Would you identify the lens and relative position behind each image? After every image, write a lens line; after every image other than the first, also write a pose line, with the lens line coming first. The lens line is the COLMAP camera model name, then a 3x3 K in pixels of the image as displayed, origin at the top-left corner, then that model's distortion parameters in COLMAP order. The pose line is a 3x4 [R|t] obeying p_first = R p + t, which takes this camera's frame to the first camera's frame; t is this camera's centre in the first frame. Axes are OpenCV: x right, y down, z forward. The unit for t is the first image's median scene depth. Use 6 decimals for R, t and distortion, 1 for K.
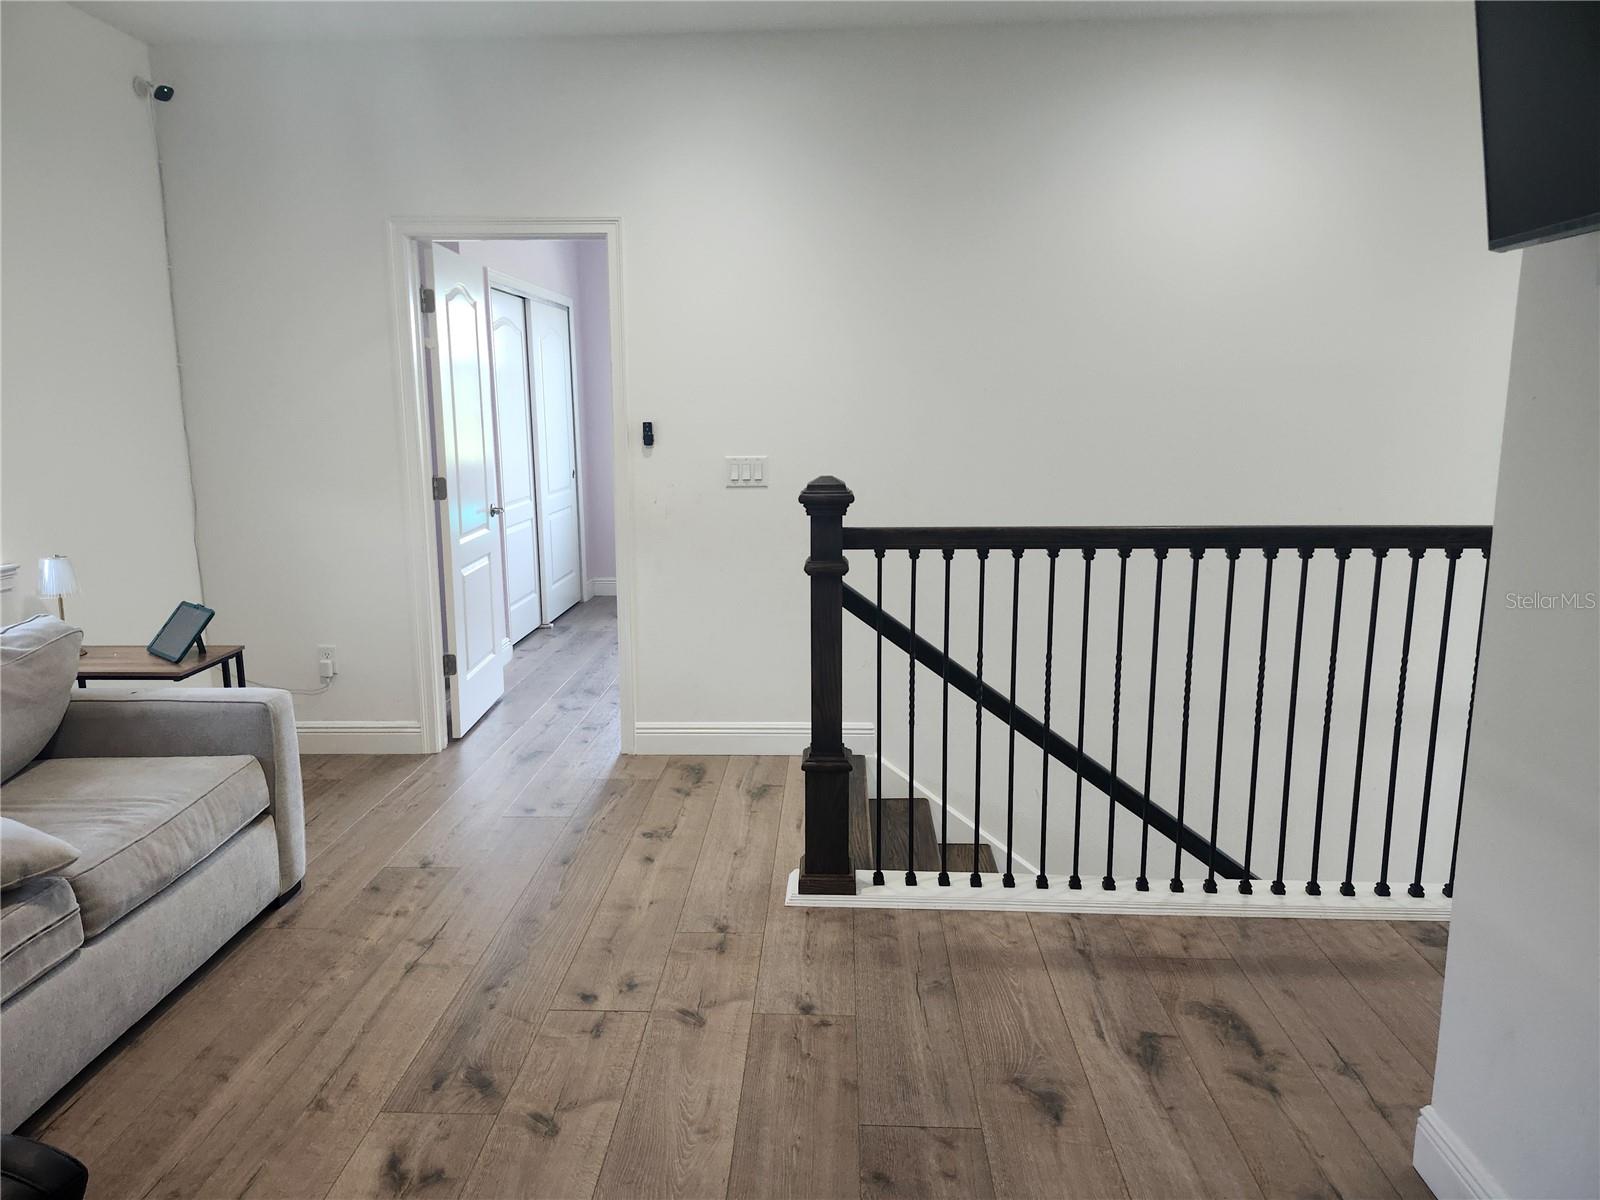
lens RADIAL K [[1114.0, 0, 800.0], [0, 1114.0, 600.0], [0, 0, 1]] dist [0.128147, -0.168647]
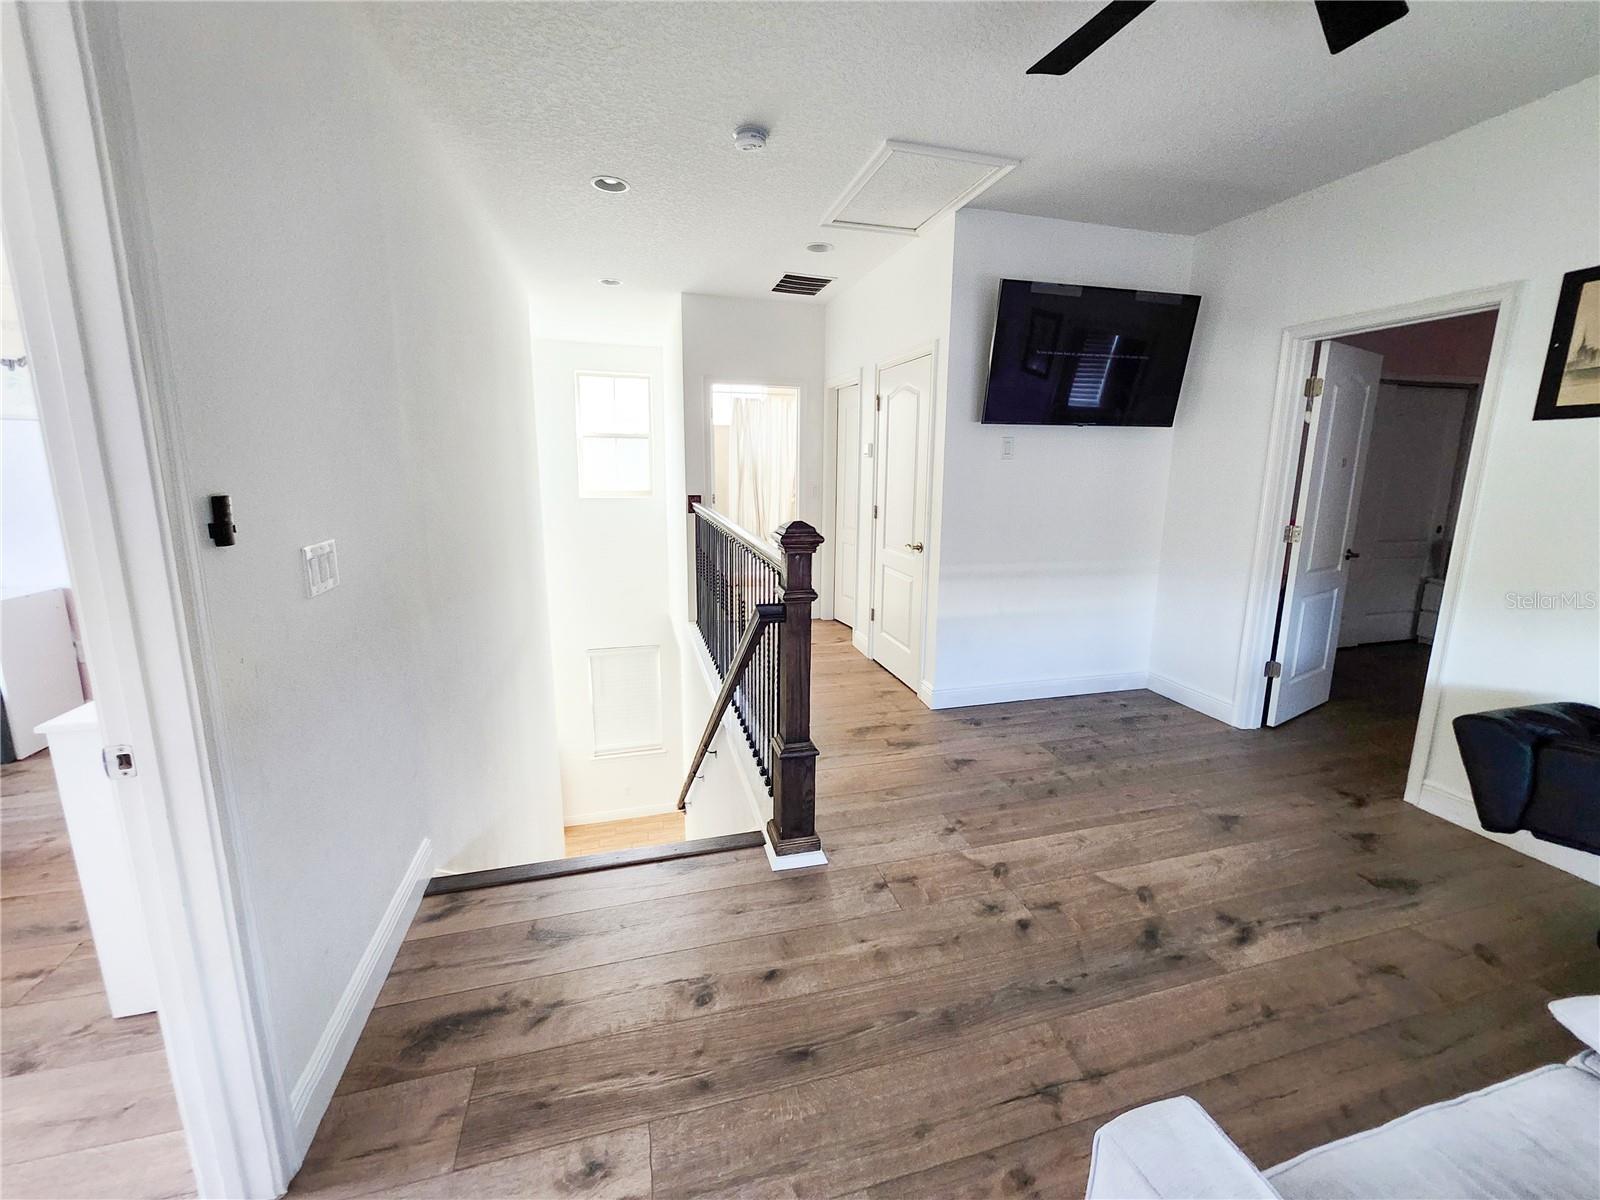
lens RADIAL K [[641.4, 0, 794.9], [0, 641.4, 586.1], [0, 0, 1]] dist [0.009230, -0.006693]
pose [[-0.306696, -0.175127, 0.935558, -0.773878], [0.158895, 0.959714, 0.231737, -0.246470], [-0.938451, 0.219728, -0.266513, 1.444448]]
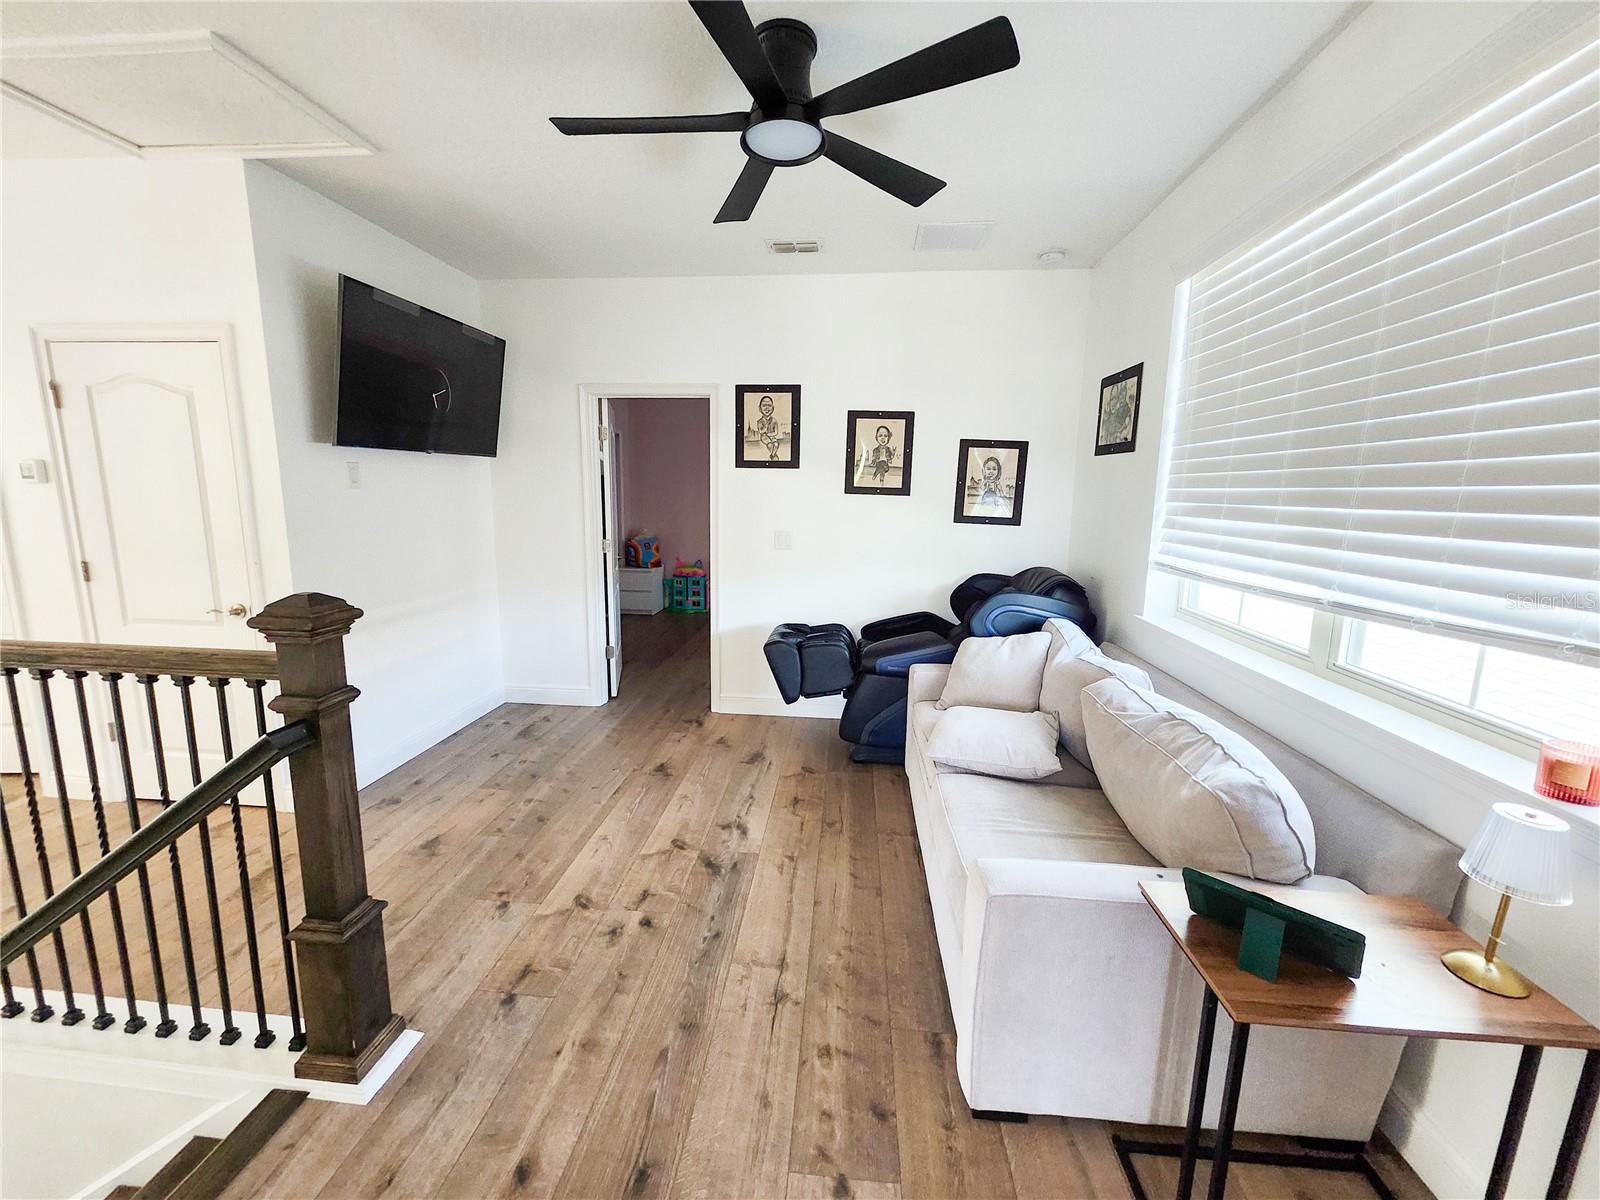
lens RADIAL K [[635.8, 0, 800.0], [0, 635.8, 600.0], [0, 0, 1]] dist [0.027968, -0.015693]
pose [[-0.998862, -0.011635, 0.046243, -0.437821], [0.004858, 0.939906, 0.341400, -0.318294], [-0.047436, 0.341236, -0.938780, 1.707978]]
